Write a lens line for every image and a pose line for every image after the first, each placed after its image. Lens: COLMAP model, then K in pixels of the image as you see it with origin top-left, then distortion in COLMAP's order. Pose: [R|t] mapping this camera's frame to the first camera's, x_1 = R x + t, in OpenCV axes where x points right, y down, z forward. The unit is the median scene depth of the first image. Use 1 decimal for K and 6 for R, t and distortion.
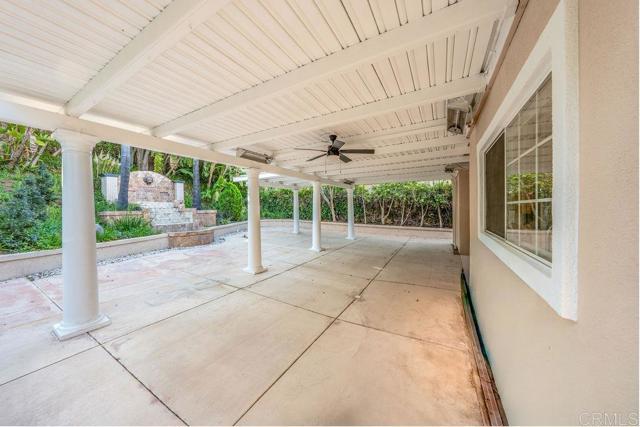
lens RADIAL K [[215.4, 0, 321.4], [0, 215.4, 209.0], [0, 0, 1]] dist [-0.000087, -0.000044]
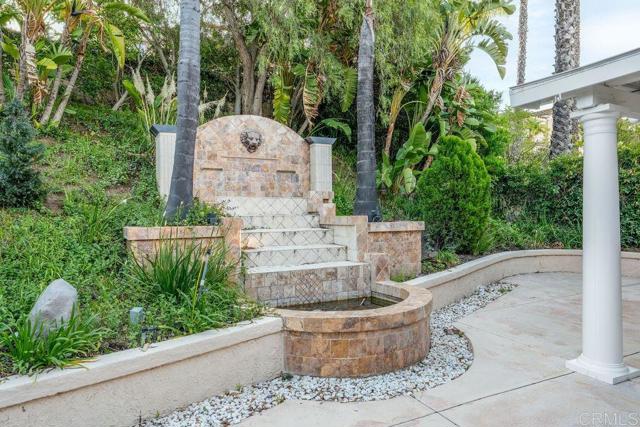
lens RADIAL K [[437.5, 0, 320.9], [0, 437.5, 212.9], [0, 0, 1]] dist [0.001453, 0.000156]
pose [[0.831800, 0.001665, -0.555073, -0.271547], [-0.000744, 0.999998, 0.001885, -0.008524], [0.555075, -0.001155, 0.831800, 0.417308]]
